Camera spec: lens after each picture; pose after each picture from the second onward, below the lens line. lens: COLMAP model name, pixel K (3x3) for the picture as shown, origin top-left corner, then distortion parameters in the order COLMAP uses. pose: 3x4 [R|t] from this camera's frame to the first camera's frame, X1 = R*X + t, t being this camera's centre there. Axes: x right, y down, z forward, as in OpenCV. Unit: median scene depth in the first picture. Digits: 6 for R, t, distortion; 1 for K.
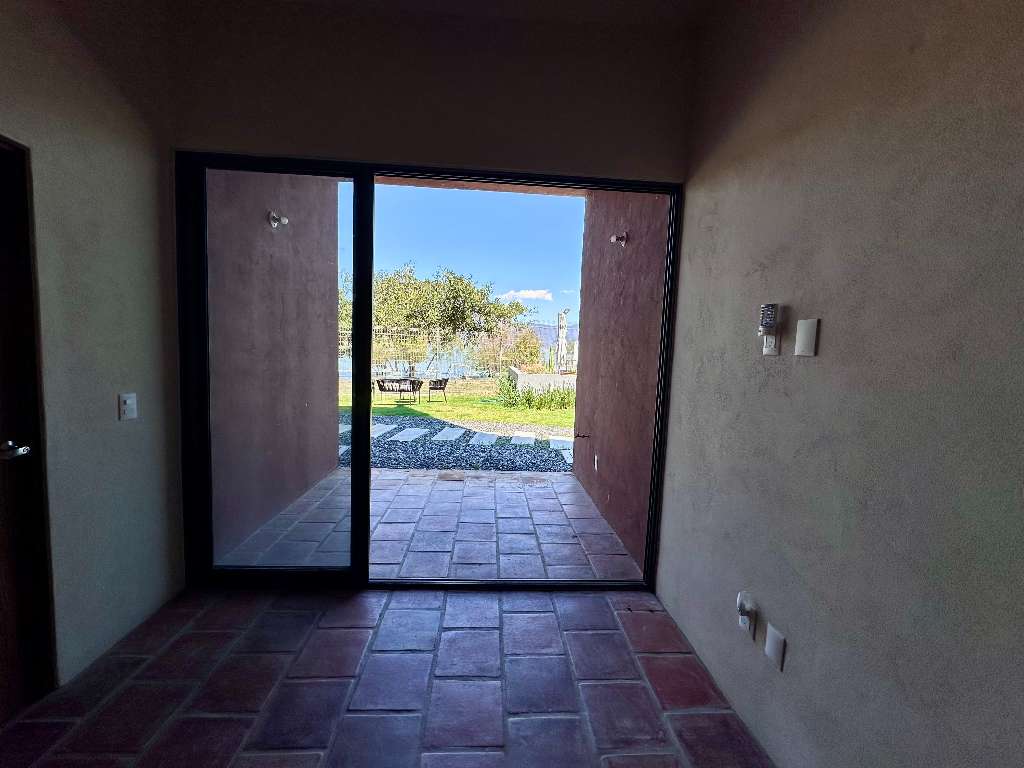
lens RADIAL K [[408.8, 0, 509.2], [0, 408.8, 379.6], [0, 0, 1]] dist [0.025300, -0.000134]
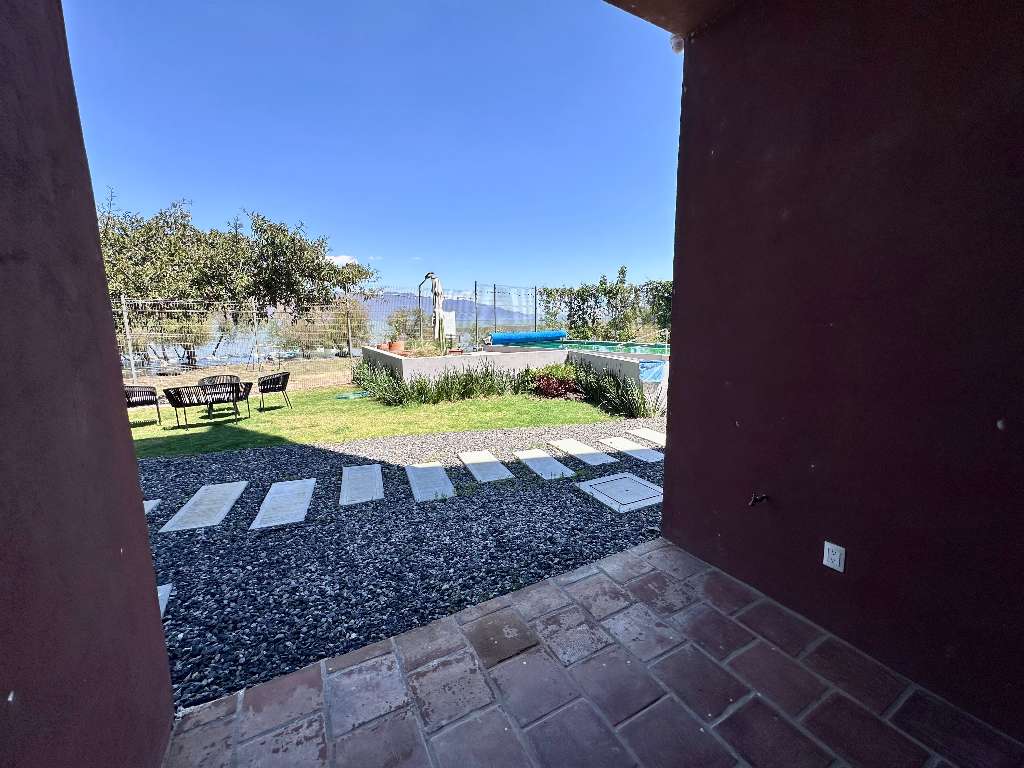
lens RADIAL K [[408.8, 0, 509.2], [0, 408.8, 379.6], [0, 0, 1]] dist [0.025300, -0.000134]
pose [[0.904234, -0.103036, 0.414421, -0.101435], [0.072152, 0.993366, 0.089547, -0.026751], [-0.420899, -0.051070, 0.905669, 0.213431]]
